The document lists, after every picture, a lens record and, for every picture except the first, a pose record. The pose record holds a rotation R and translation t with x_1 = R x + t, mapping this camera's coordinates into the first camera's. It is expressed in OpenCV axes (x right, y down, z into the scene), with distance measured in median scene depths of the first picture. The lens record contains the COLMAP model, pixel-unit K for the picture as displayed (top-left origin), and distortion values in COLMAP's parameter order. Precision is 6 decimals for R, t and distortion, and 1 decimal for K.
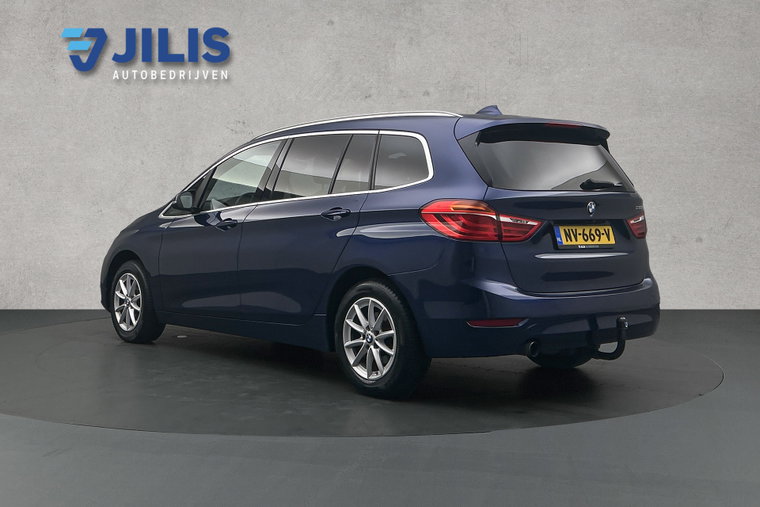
lens RADIAL K [[594.5, 0, 380.1], [0, 594.5, 253.7], [0, 0, 1]] dist [0.006127, -0.000348]
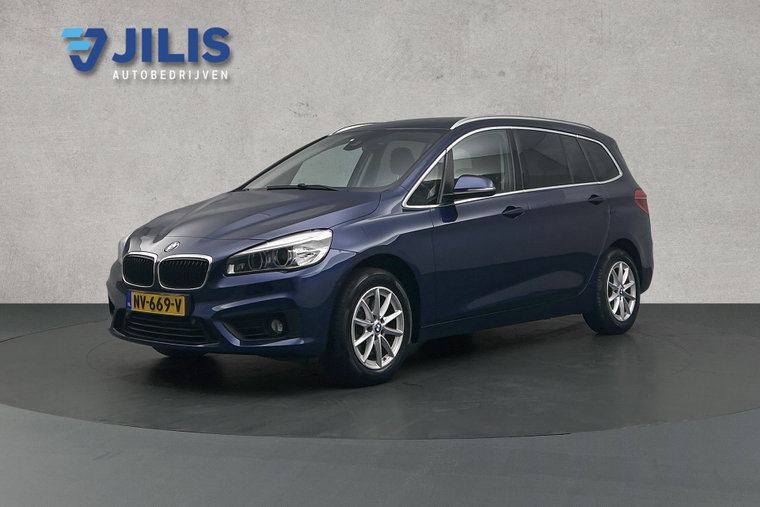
lens RADIAL K [[594.5, 0, 380.3], [0, 594.5, 253.4], [0, 0, 1]] dist [0.006127, -0.000348]
pose [[0.999997, 0.000070, 0.002344, -0.116257], [-0.000069, 1.000000, -0.000618, 0.015289], [-0.002344, 0.000618, 0.999997, 0.060381]]
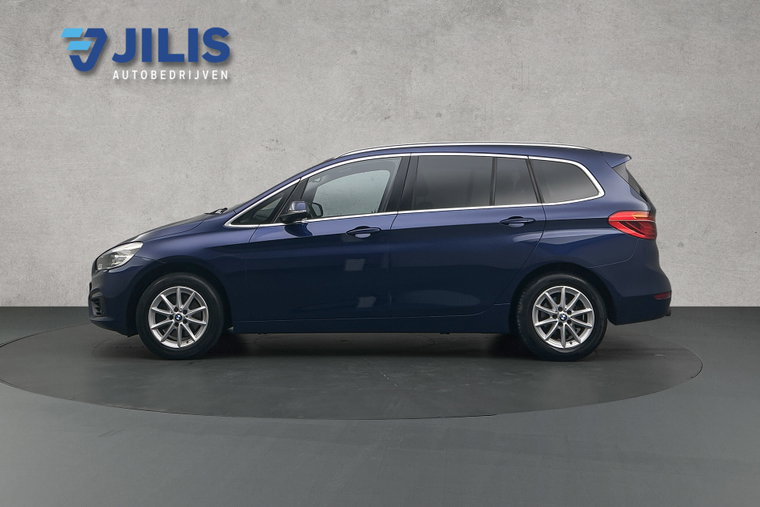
lens RADIAL K [[594.5, 0, 379.1], [0, 594.5, 253.9], [0, 0, 1]] dist [0.006127, -0.000348]
pose [[1.000000, -0.000042, -0.000137, -0.035384], [0.000043, 1.000000, 0.000207, -0.006280], [0.000137, -0.000207, 1.000000, -0.127256]]
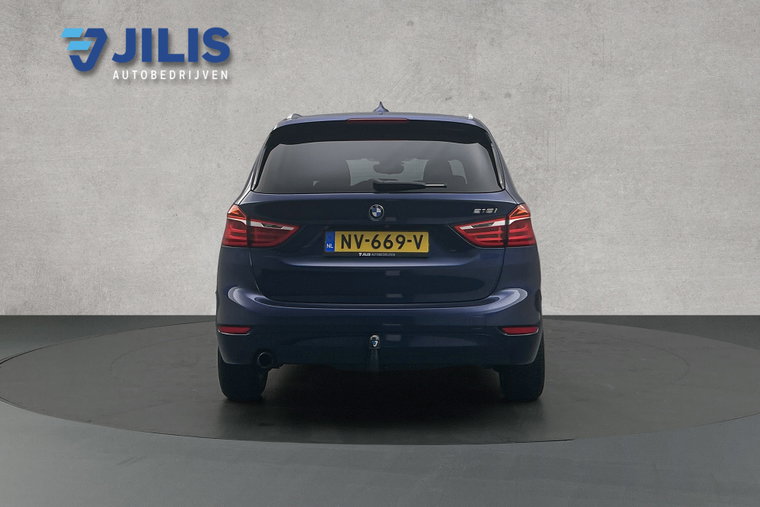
lens RADIAL K [[594.5, 0, 380.2], [0, 594.5, 254.0], [0, 0, 1]] dist [0.006127, -0.000348]
pose [[0.999996, 0.000093, 0.002700, -0.135370], [-0.000095, 1.000000, 0.000849, -0.008157], [-0.002700, -0.000849, 0.999996, 0.017853]]
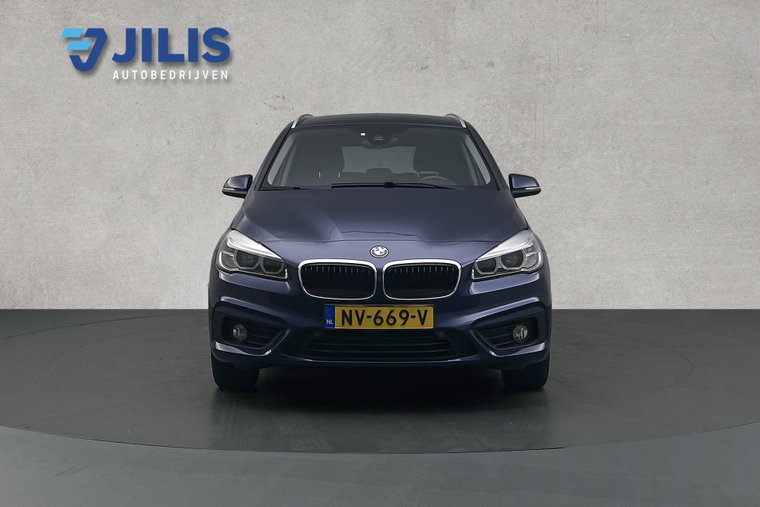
lens RADIAL K [[594.5, 0, 380.5], [0, 594.5, 254.2], [0, 0, 1]] dist [0.006127, -0.000348]
pose [[0.999998, -0.000022, 0.001733, -0.086858], [0.000022, 1.000000, 0.000368, 0.011830], [-0.001733, -0.000368, 0.999998, 0.117640]]
